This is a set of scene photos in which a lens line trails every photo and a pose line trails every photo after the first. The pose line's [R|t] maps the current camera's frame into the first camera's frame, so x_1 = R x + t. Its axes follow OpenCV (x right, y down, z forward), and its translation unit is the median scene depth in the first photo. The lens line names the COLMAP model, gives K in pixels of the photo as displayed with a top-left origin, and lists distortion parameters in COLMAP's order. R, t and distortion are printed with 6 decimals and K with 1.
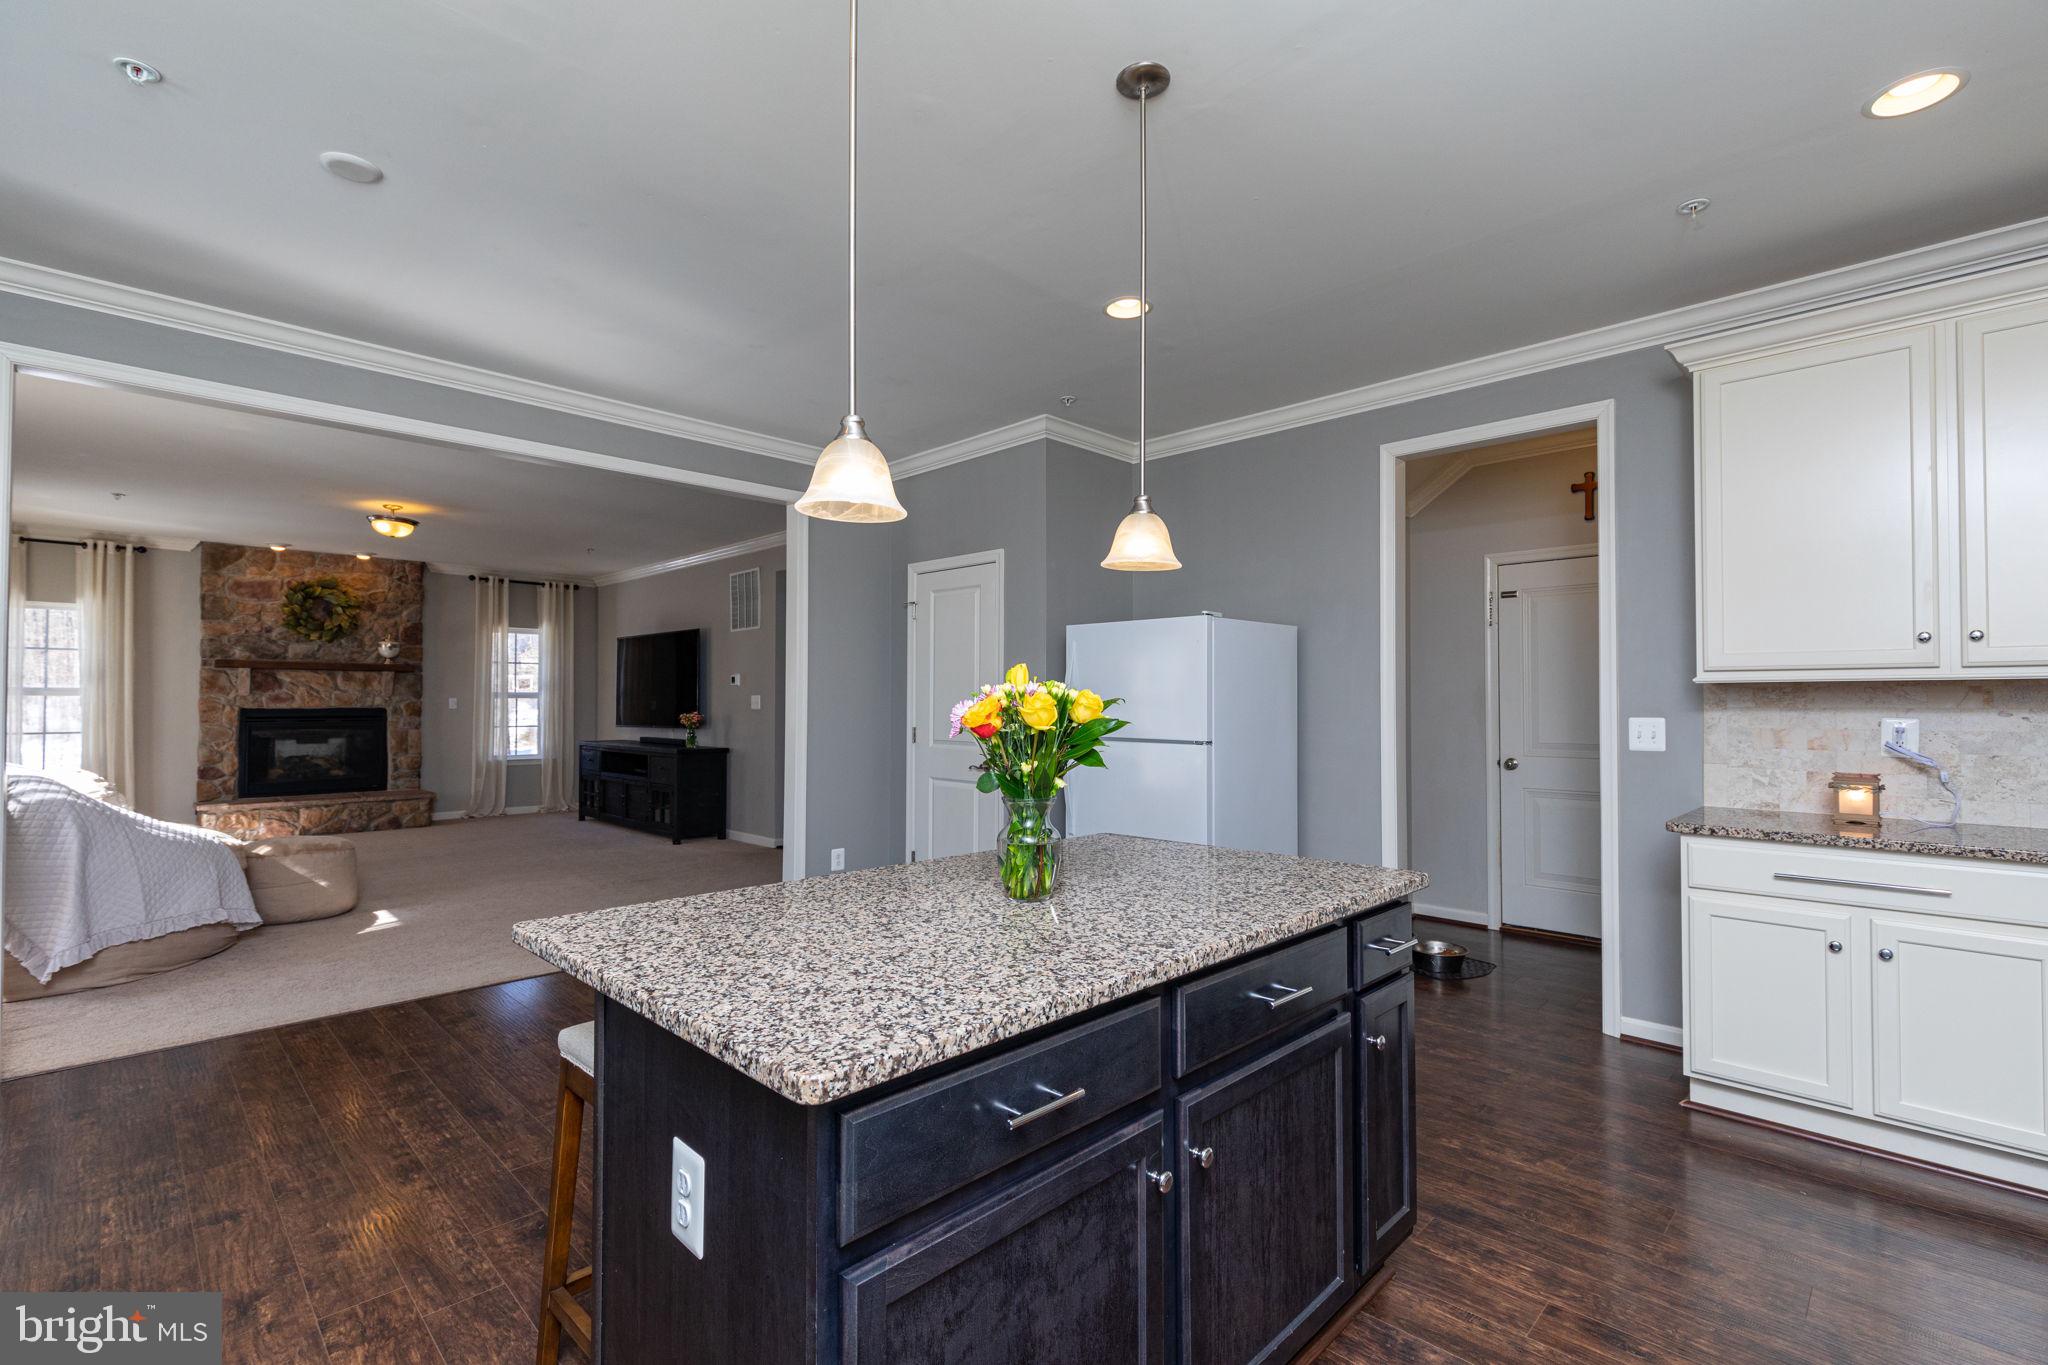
lens RADIAL K [[924.6, 0, 1034.8], [0, 924.6, 684.3], [0, 0, 1]] dist [0.011057, -0.003194]
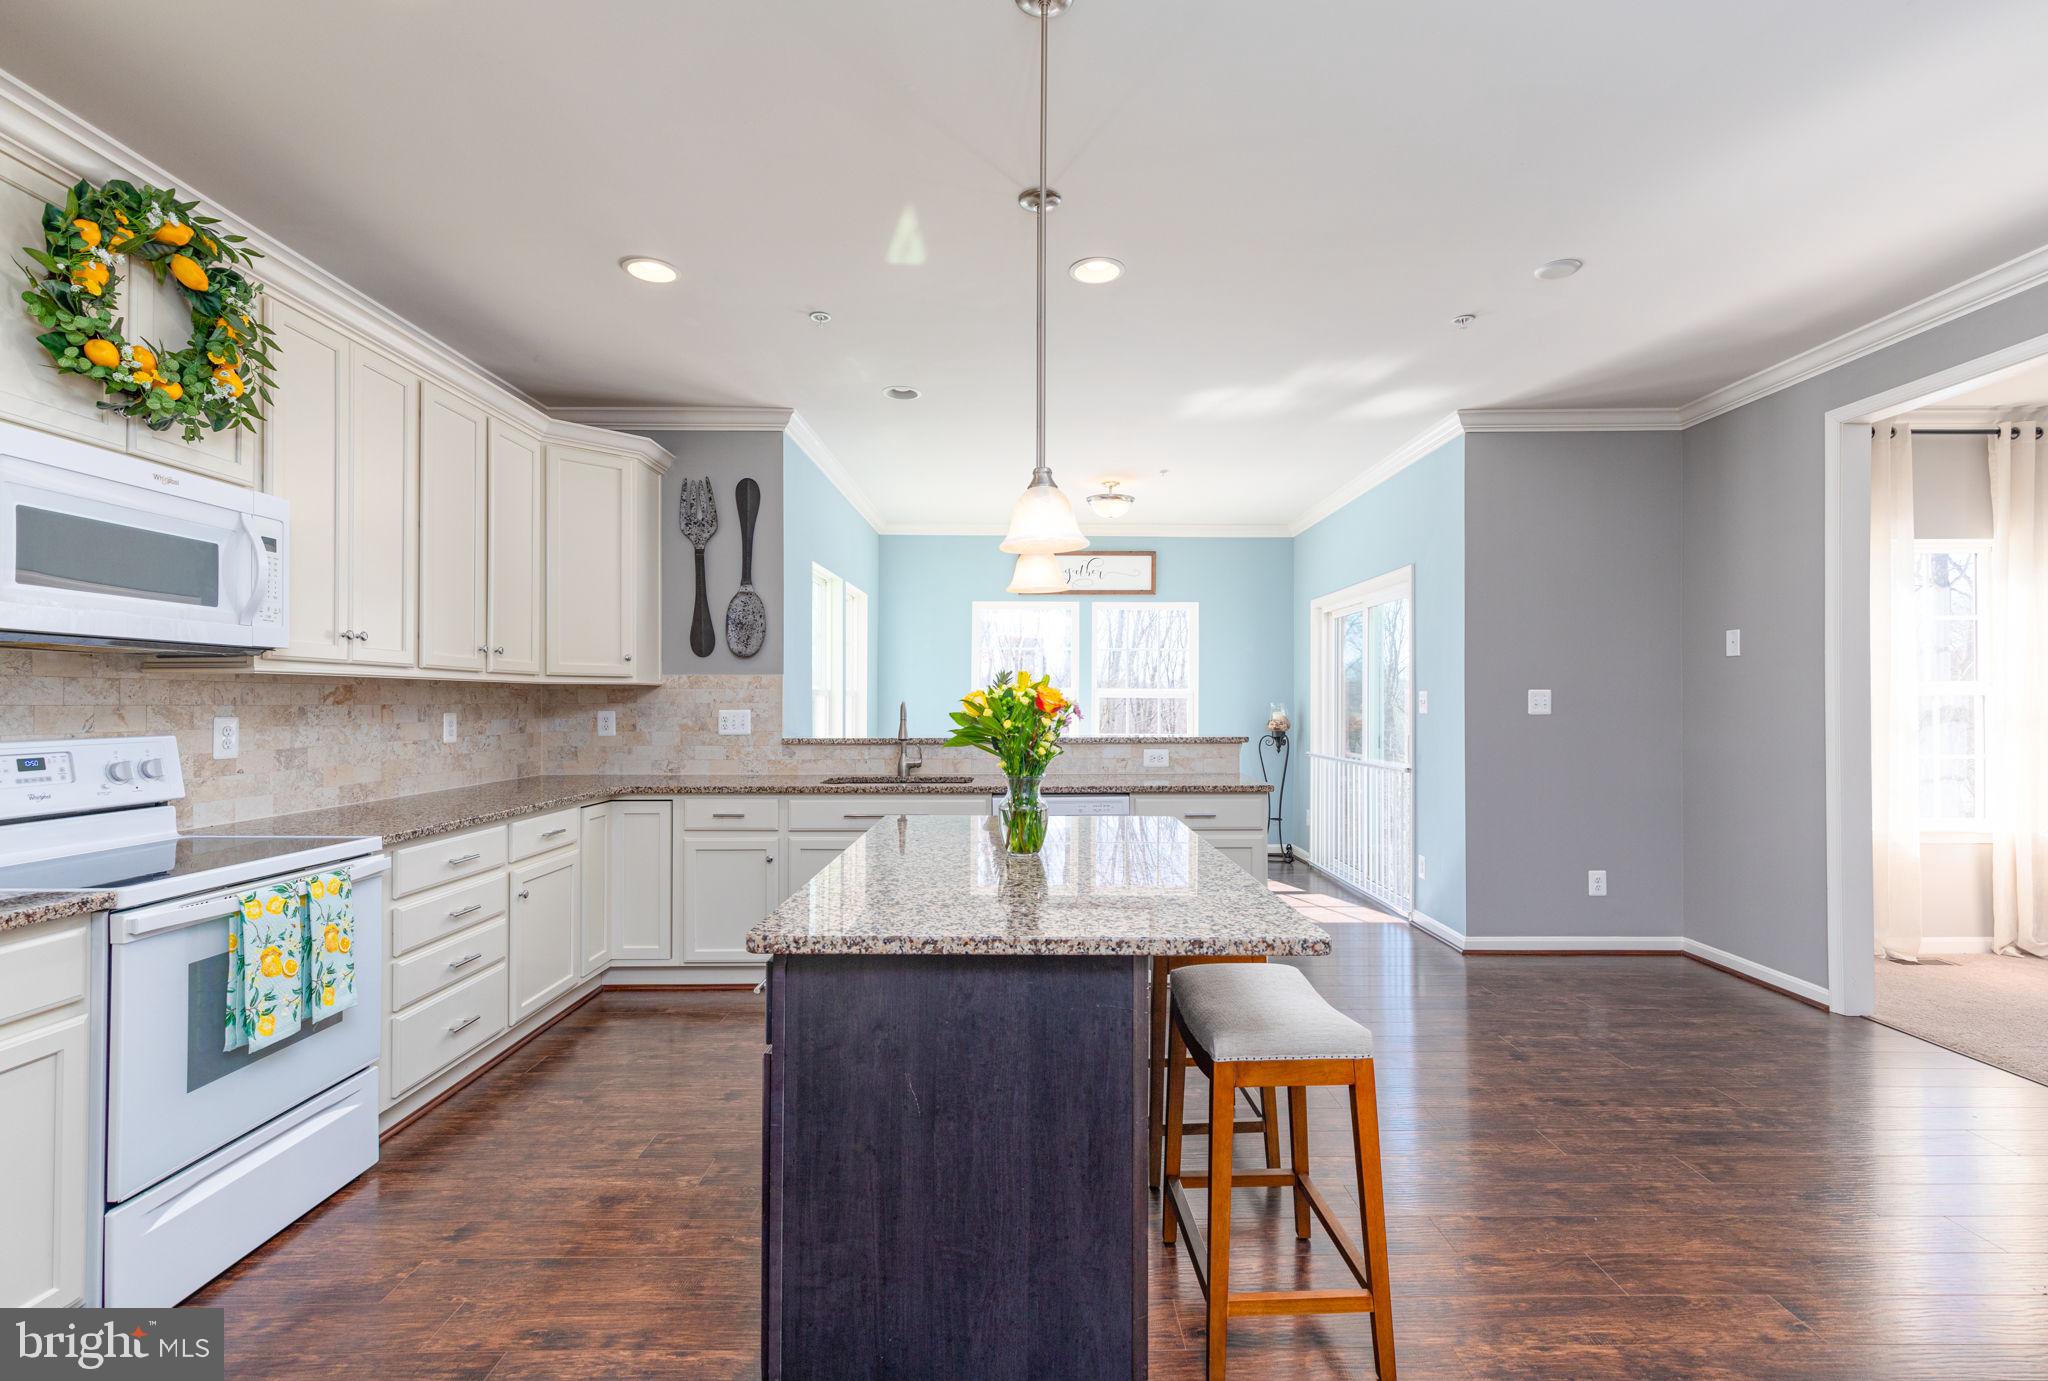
lens RADIAL K [[935.4, 0, 1020.4], [0, 935.4, 700.3], [0, 0, 1]] dist [0.010715, -0.001998]
pose [[-0.713070, -0.002605, -0.701088, 0.520776], [0.010547, 0.999840, -0.014442, 0.023915], [0.701013, -0.017692, -0.712929, 1.112853]]
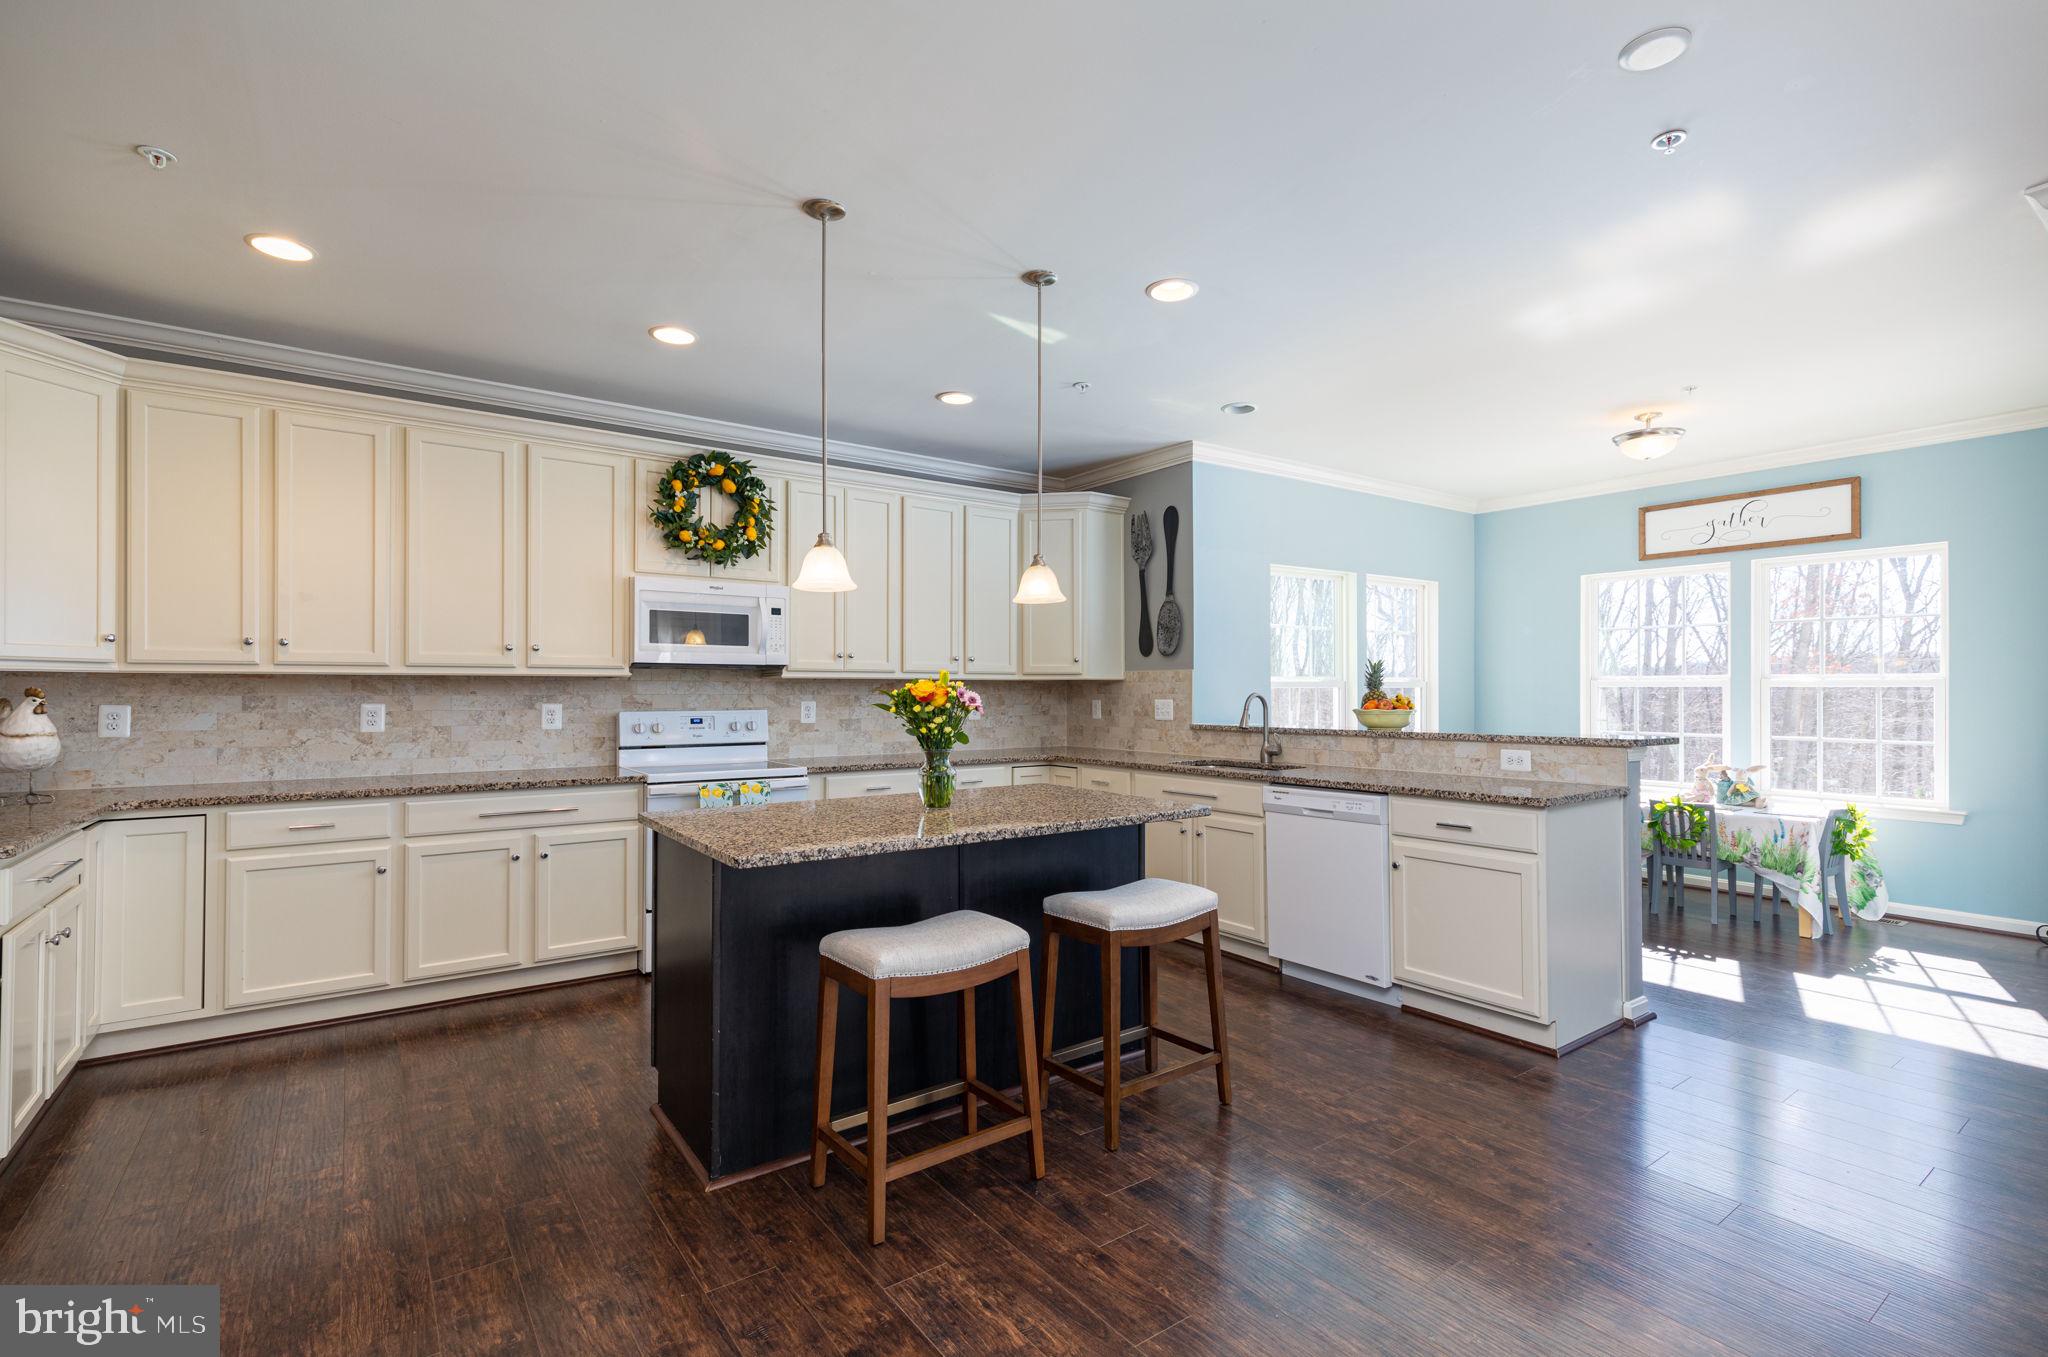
lens RADIAL K [[924.6, 0, 1041.8], [0, 924.6, 686.1], [0, 0, 1]] dist [0.011057, -0.003194]
pose [[-0.987386, -0.000242, 0.158329, -0.266612], [-0.003996, 0.999718, -0.023392, 0.029173], [-0.158279, -0.023729, -0.987109, 1.528391]]
